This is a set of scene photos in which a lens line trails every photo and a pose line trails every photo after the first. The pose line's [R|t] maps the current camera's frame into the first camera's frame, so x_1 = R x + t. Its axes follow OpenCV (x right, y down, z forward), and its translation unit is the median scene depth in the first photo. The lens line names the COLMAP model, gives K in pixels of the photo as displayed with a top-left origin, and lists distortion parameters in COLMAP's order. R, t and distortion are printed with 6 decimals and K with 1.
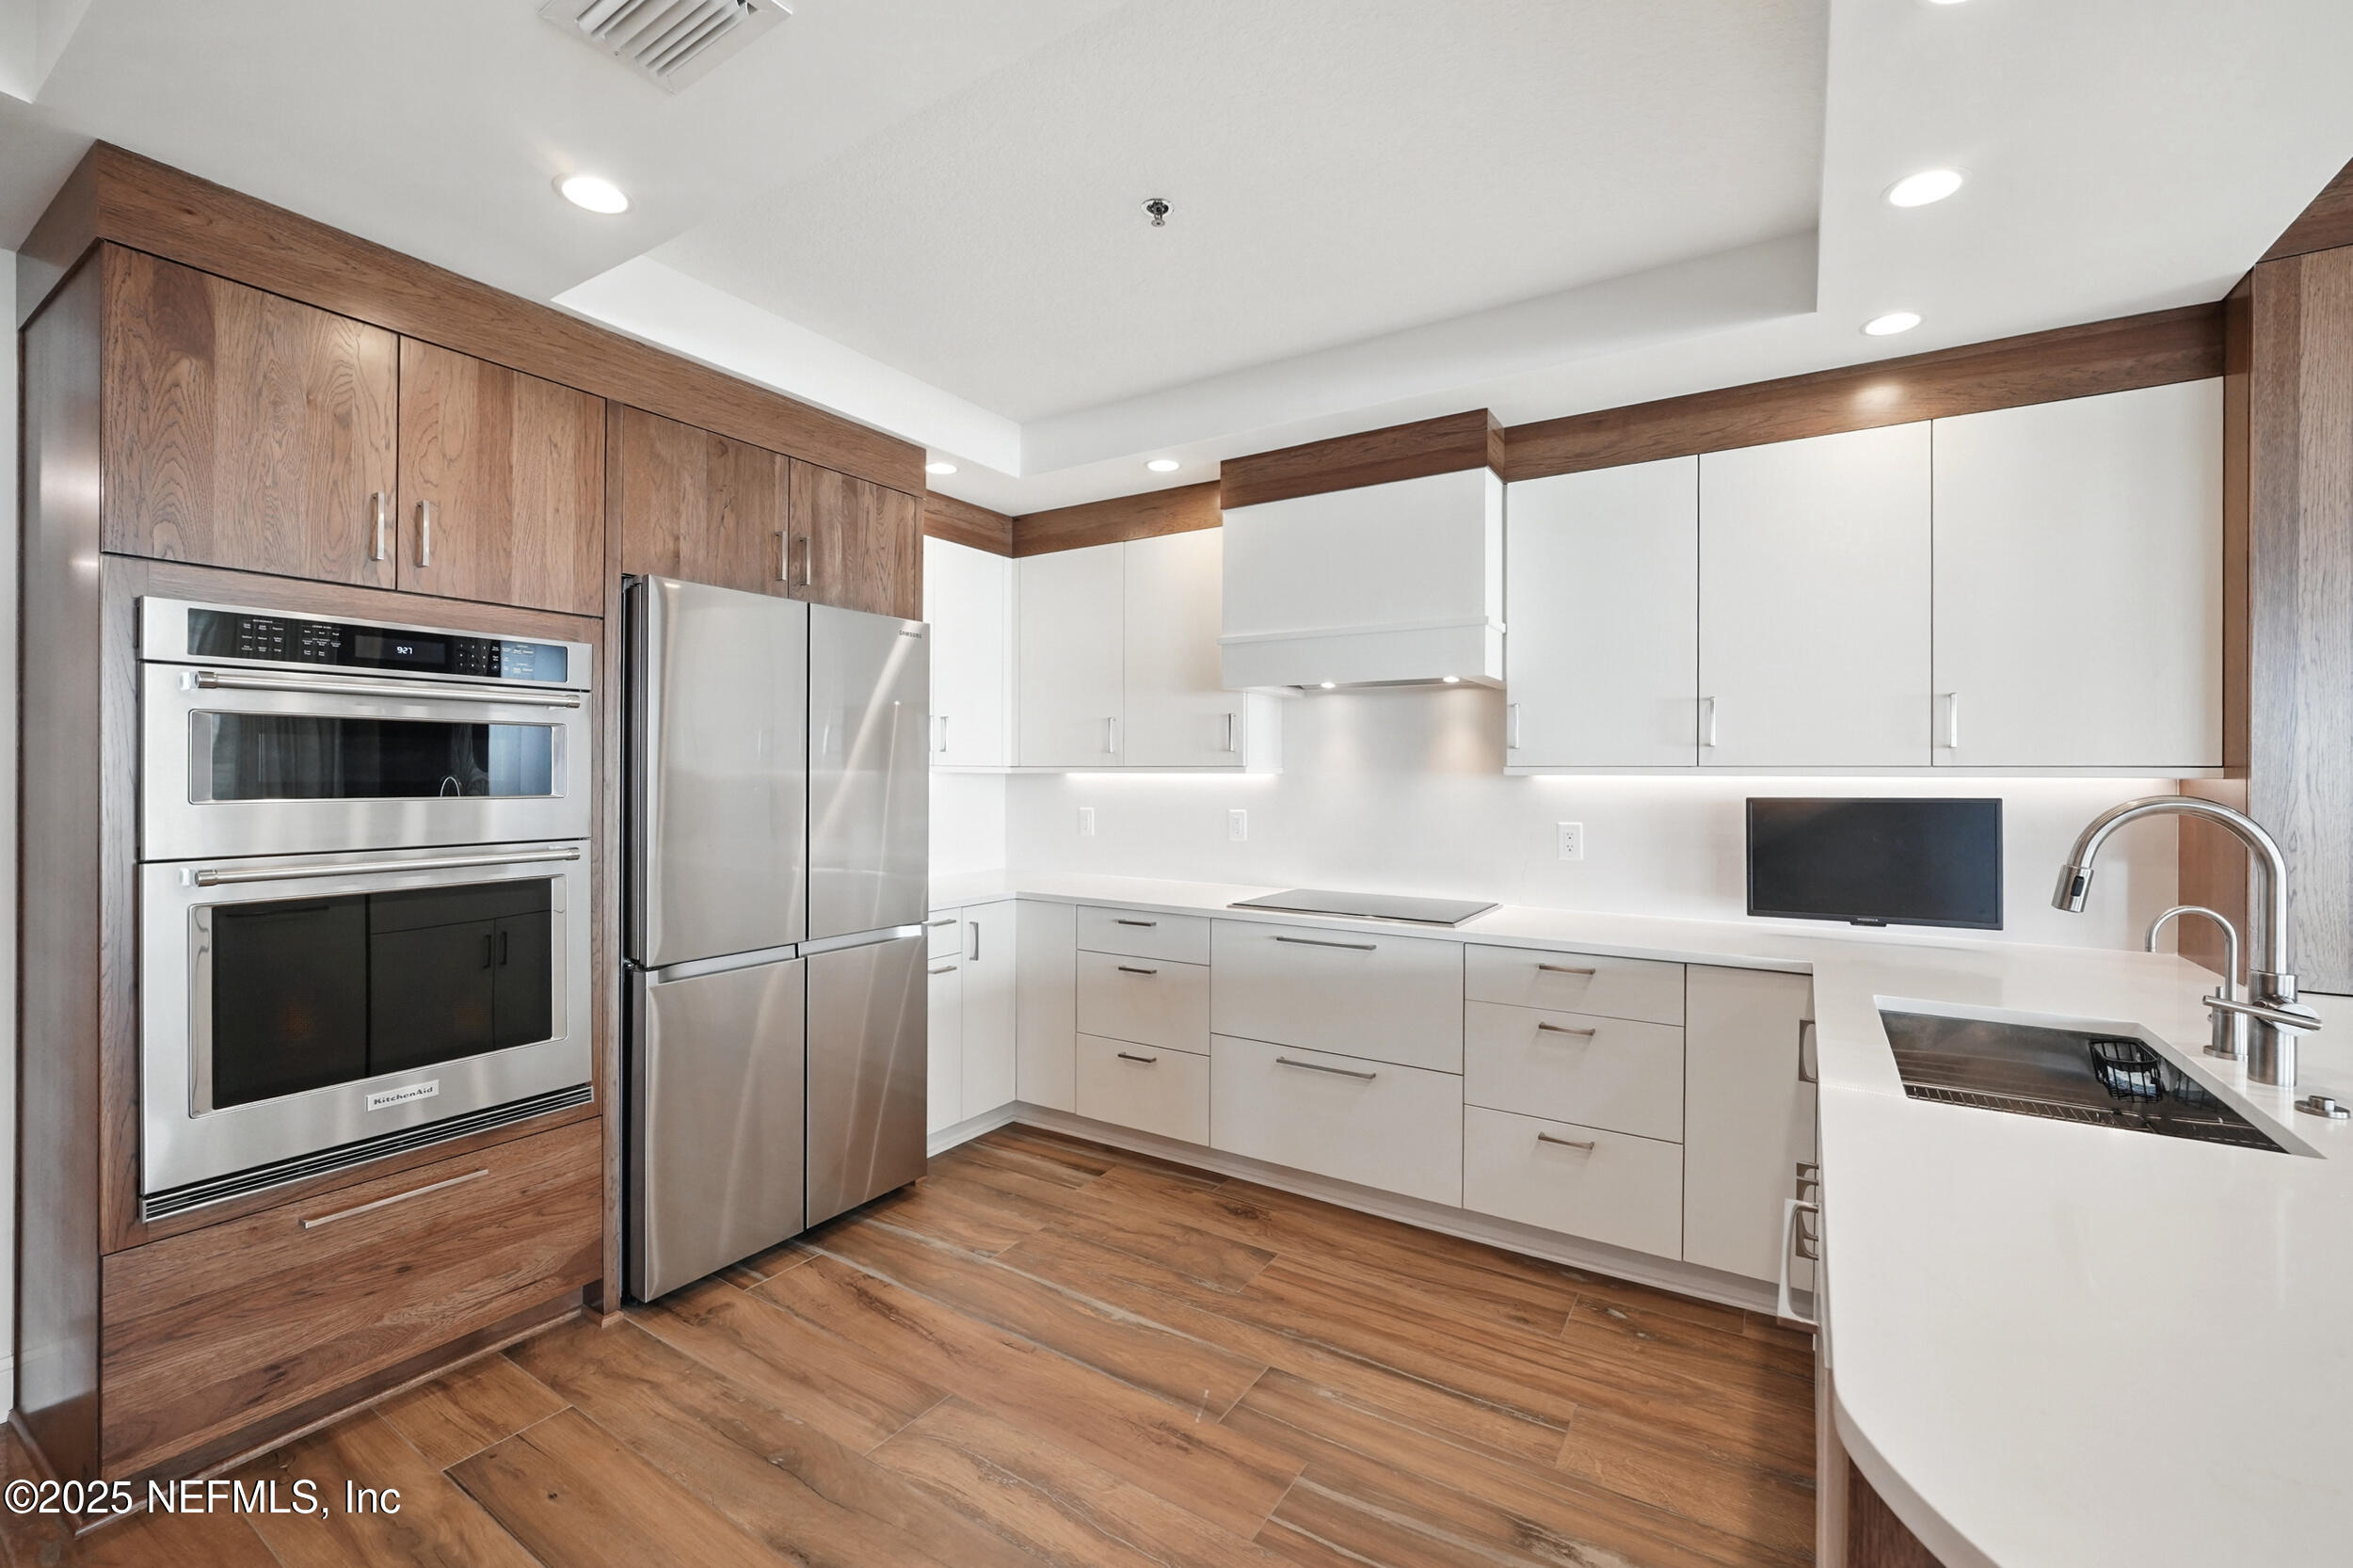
lens RADIAL K [[979.3, 0, 1165.9], [0, 979.3, 770.7], [0, 0, 1]] dist [-0.008188, -0.000028]
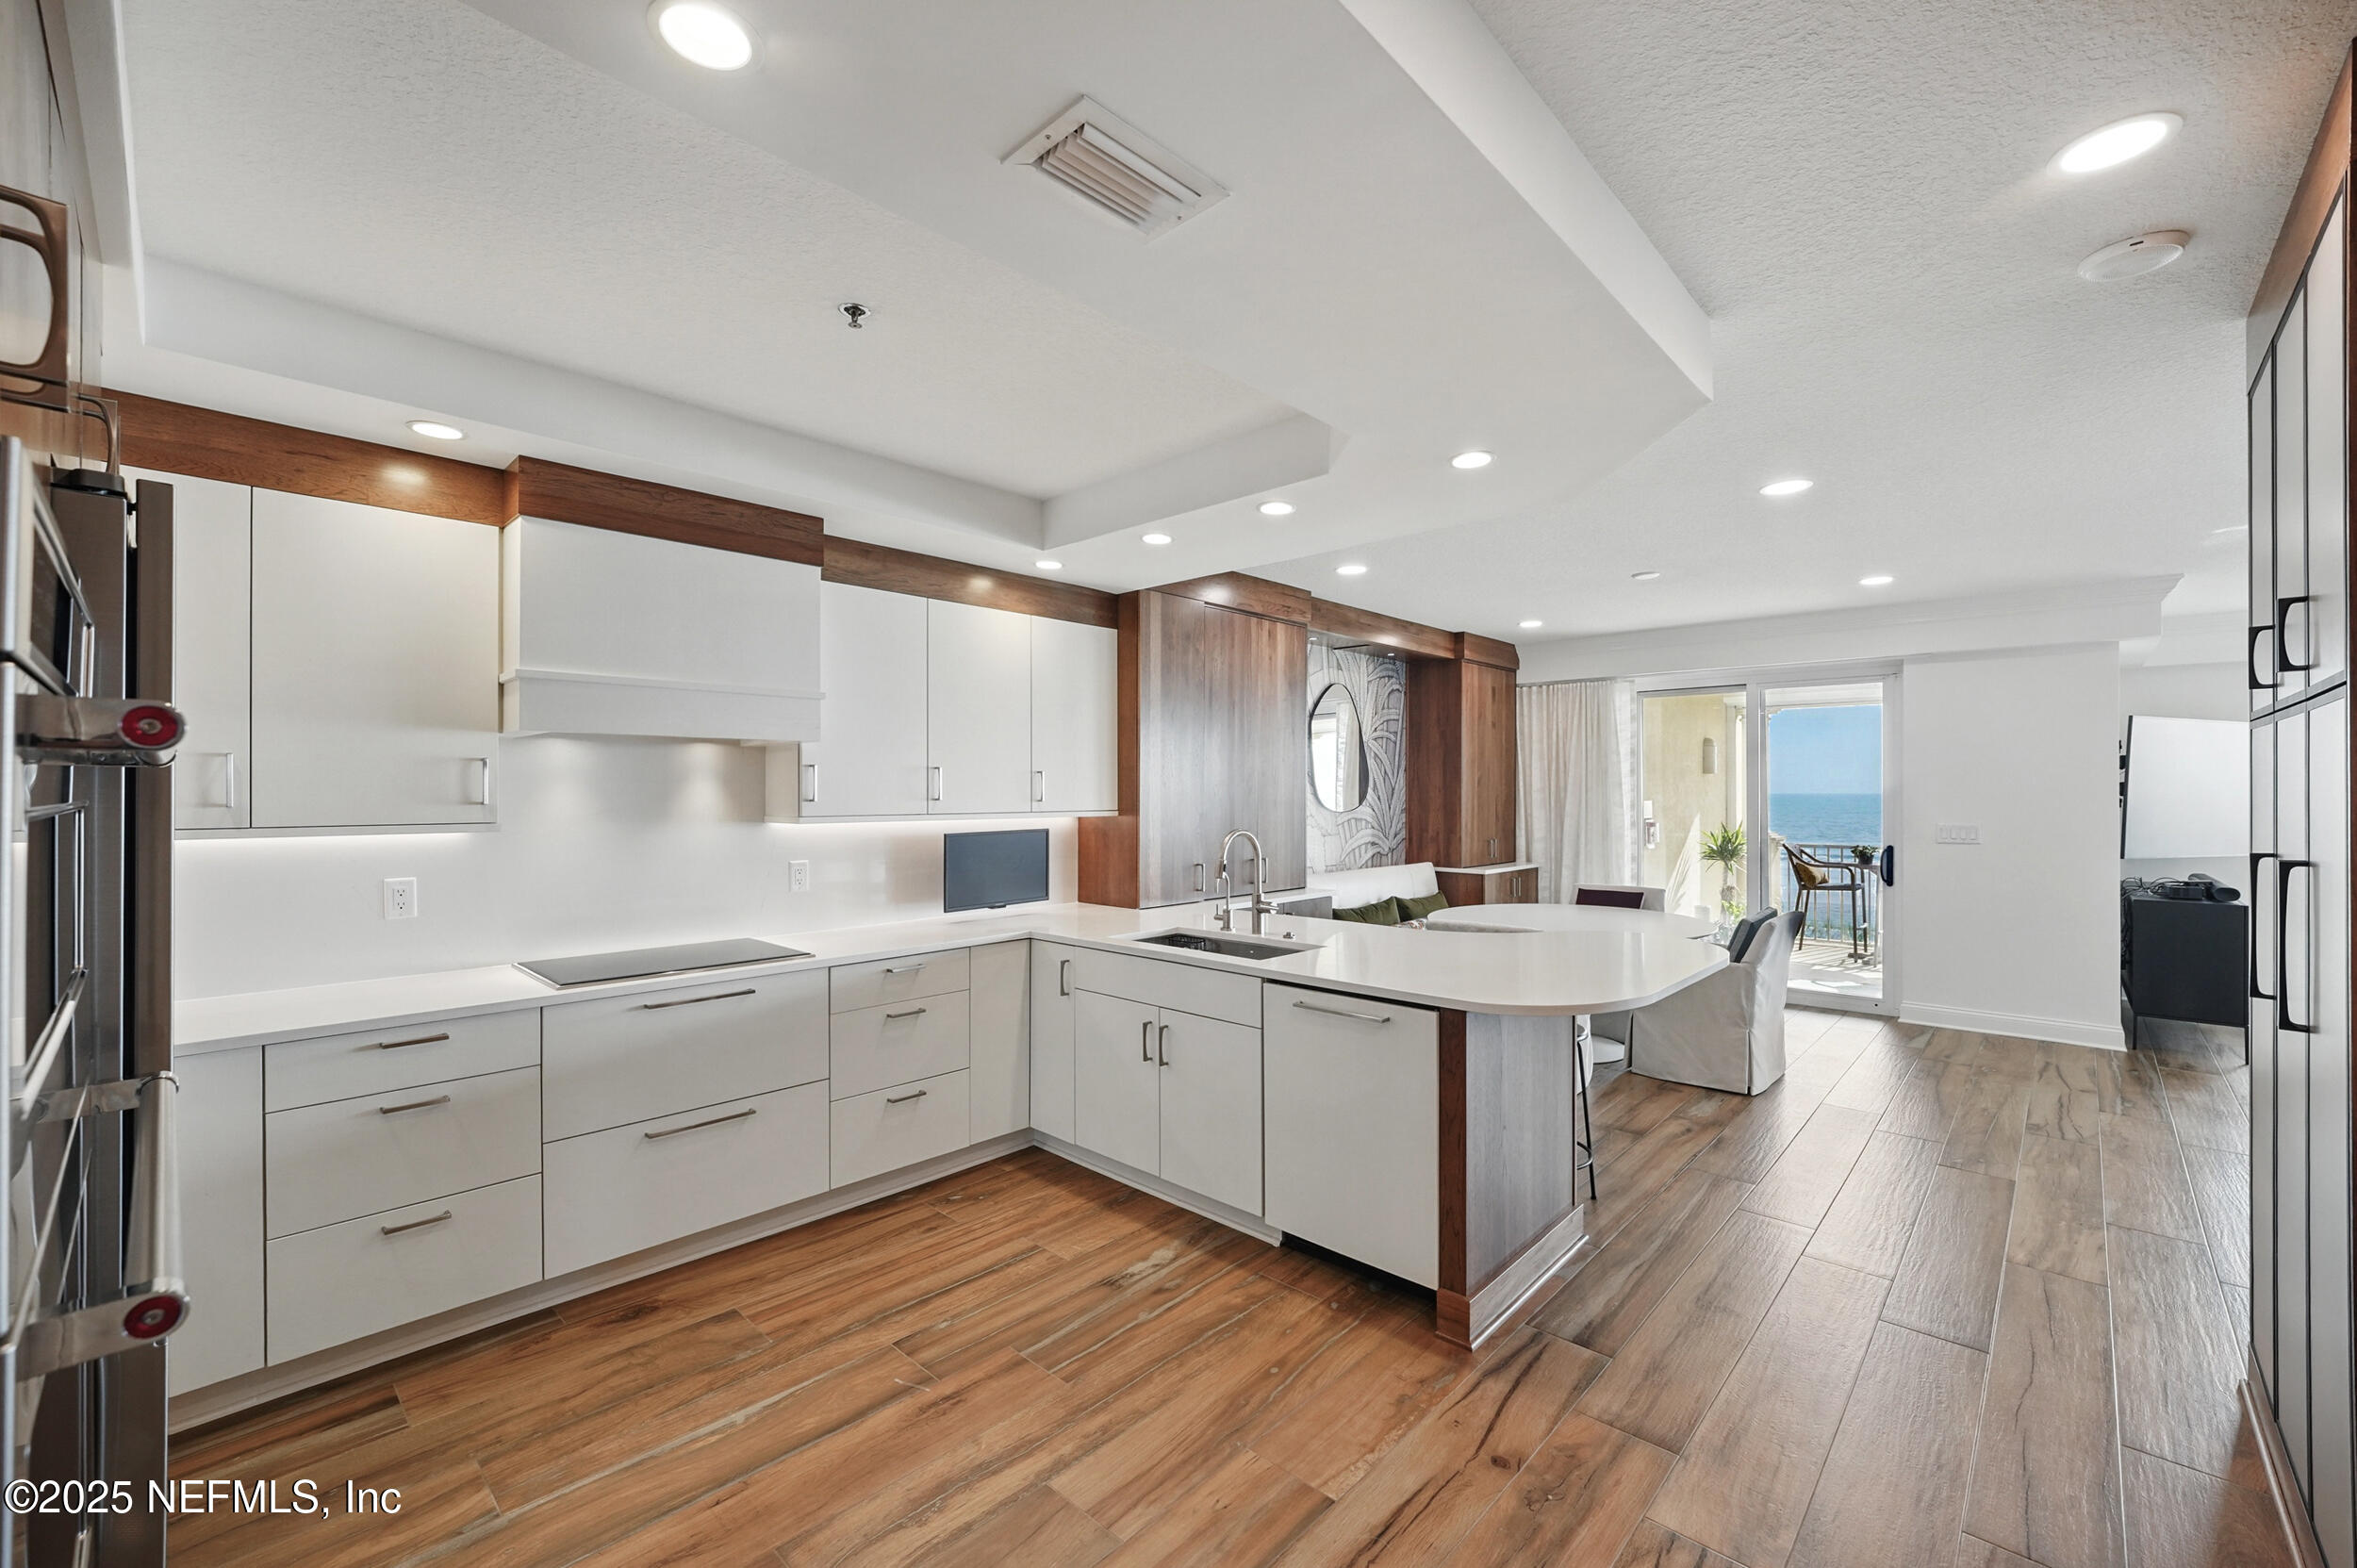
lens RADIAL K [[962.5, 0, 1195.0], [0, 962.5, 782.1], [0, 0, 1]] dist [-0.008827, 0.000212]
pose [[0.175526, 0.003972, 0.984467, -0.865407], [-0.000038, 0.999992, -0.004028, -0.049974], [-0.984475, 0.000669, 0.175524, 0.399186]]
